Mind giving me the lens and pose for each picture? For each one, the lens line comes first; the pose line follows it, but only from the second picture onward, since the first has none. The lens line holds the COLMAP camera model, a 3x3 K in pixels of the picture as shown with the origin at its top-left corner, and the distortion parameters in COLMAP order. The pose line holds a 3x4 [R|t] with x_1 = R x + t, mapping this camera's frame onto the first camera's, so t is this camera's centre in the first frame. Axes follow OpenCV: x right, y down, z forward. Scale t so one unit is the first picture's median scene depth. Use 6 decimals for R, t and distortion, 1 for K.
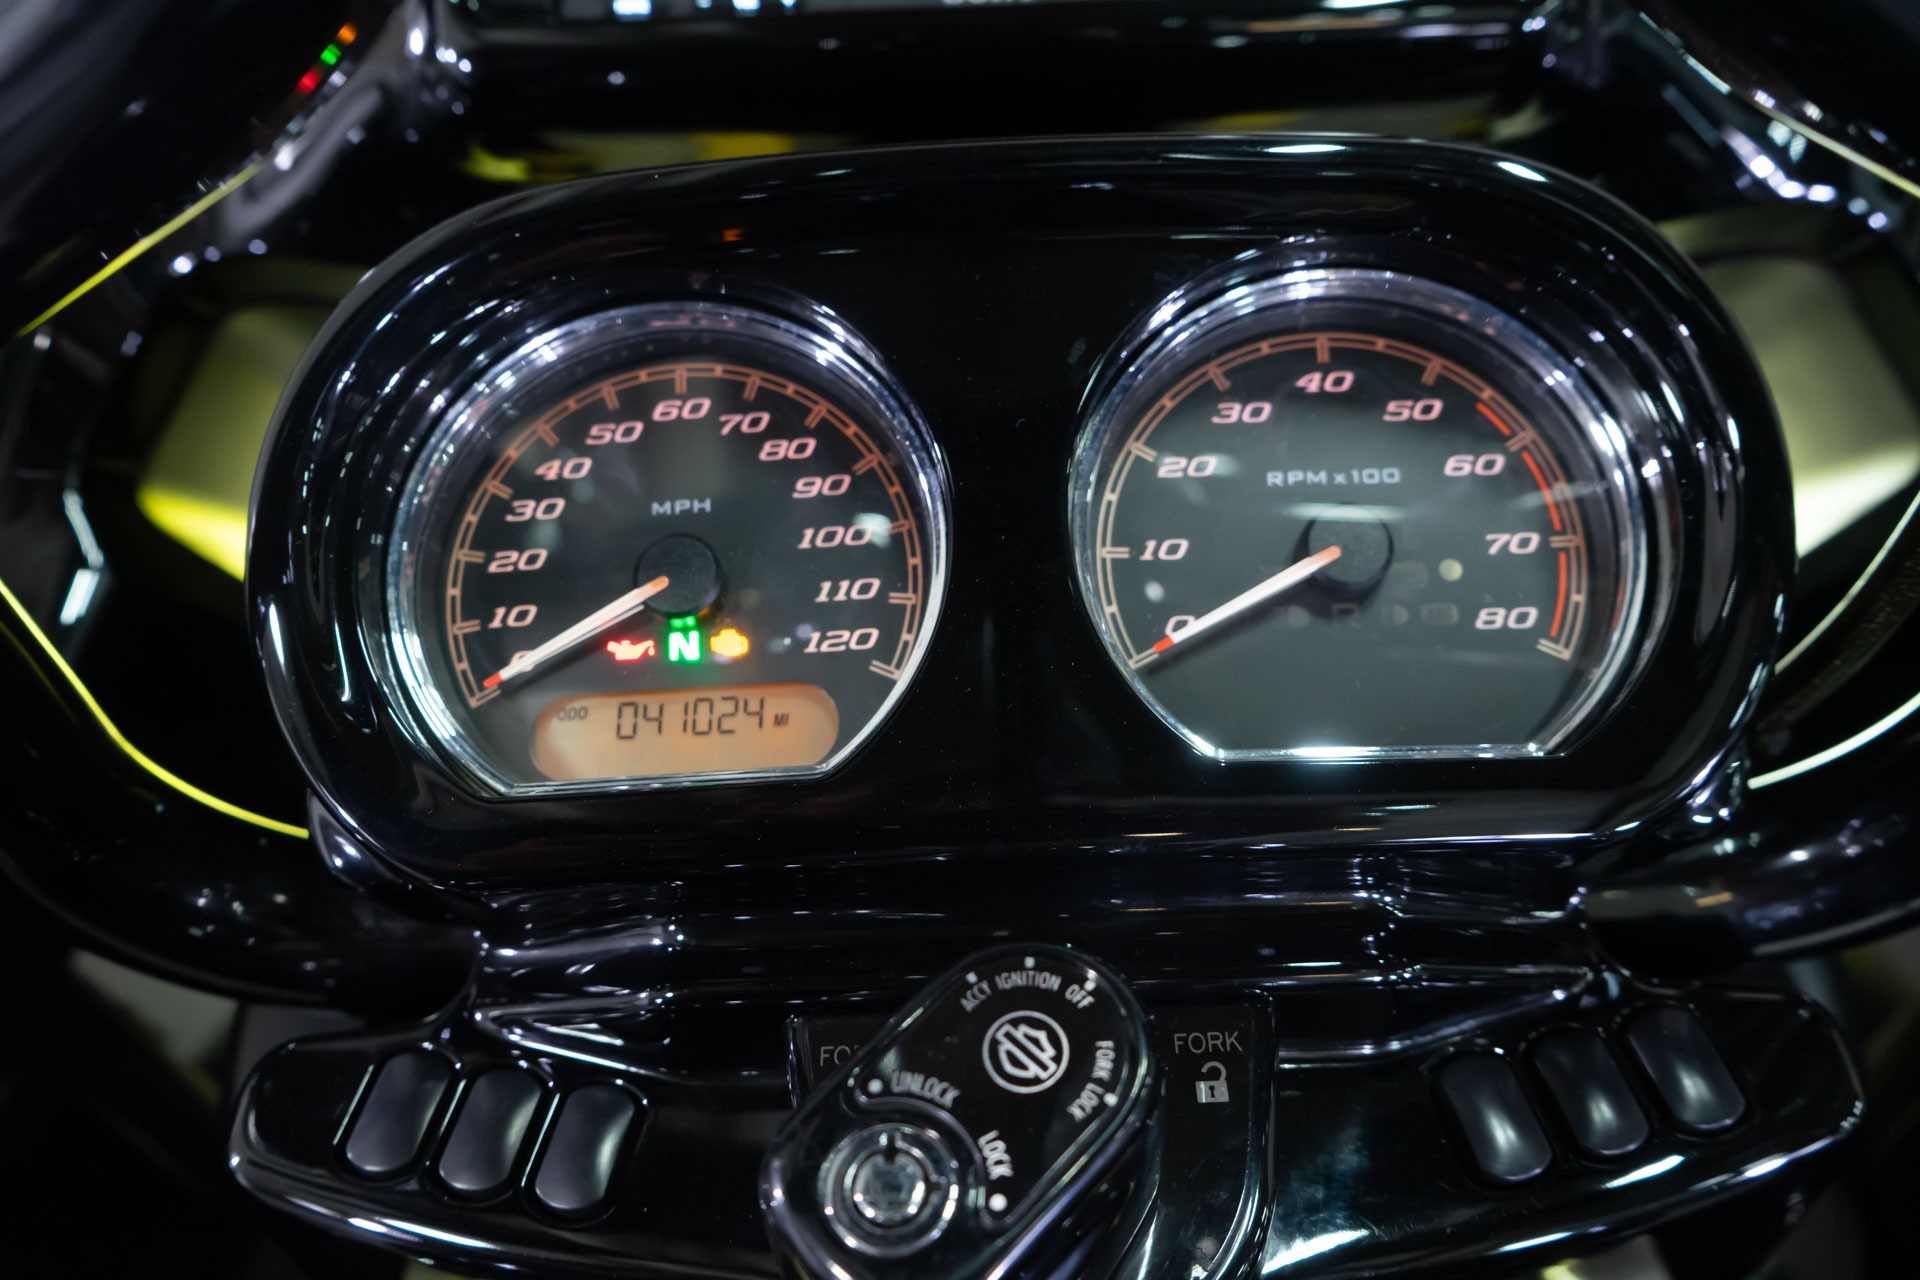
lens RADIAL K [[1539.6, 0, 960.0], [0, 1539.6, 640.0], [0, 0, 1]] dist [-0.006895, -0.002644]
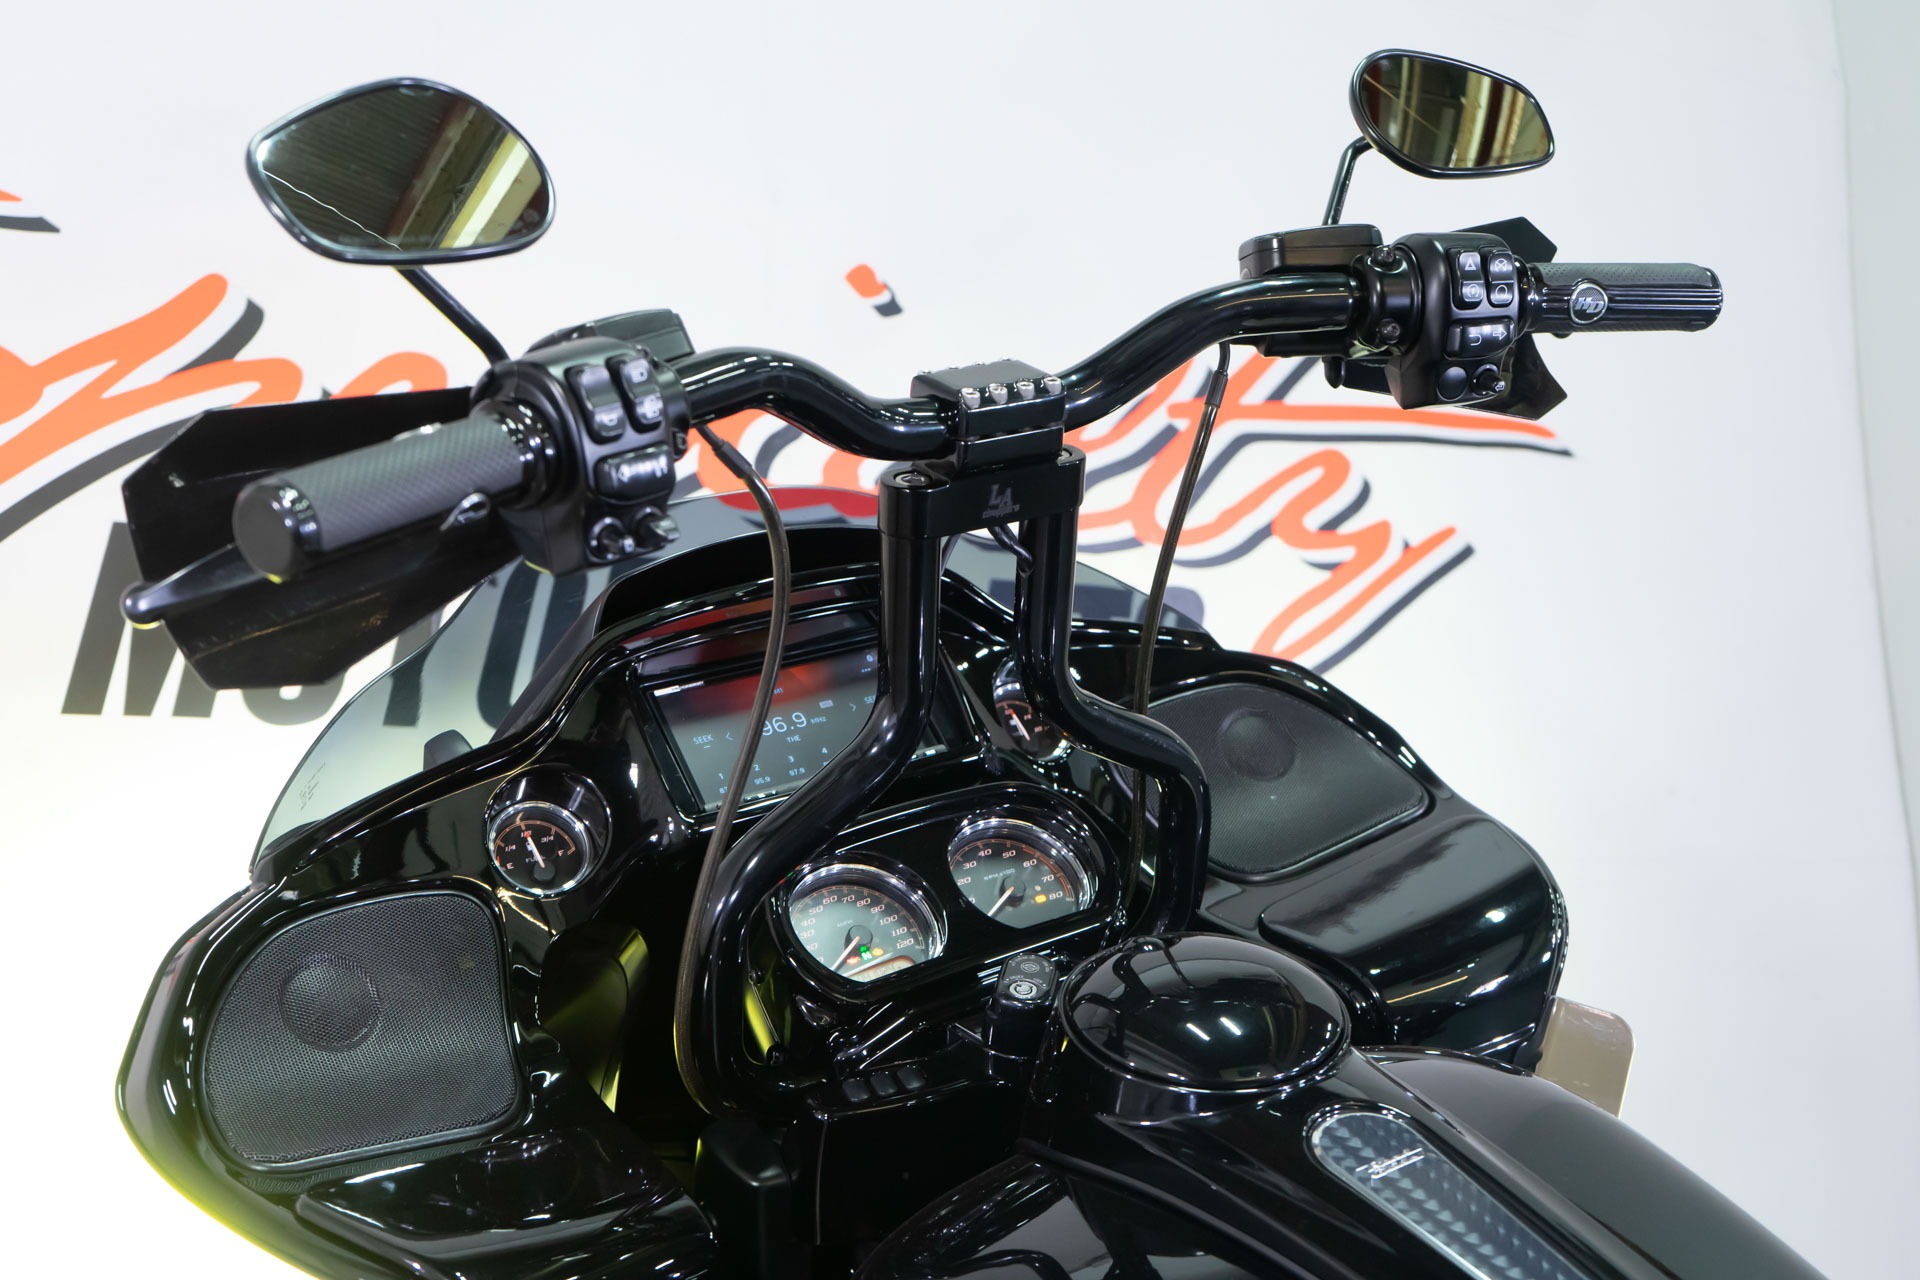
lens RADIAL K [[2174.6, 0, 960.0], [0, 2174.6, 640.0], [0, 0, 1]] dist [-0.001952, 0.046049]
pose [[0.822216, -0.147952, 0.549610, -2.571050], [0.383535, 0.857494, -0.342936, 1.143193], [-0.420549, 0.492762, 0.761790, -3.131968]]
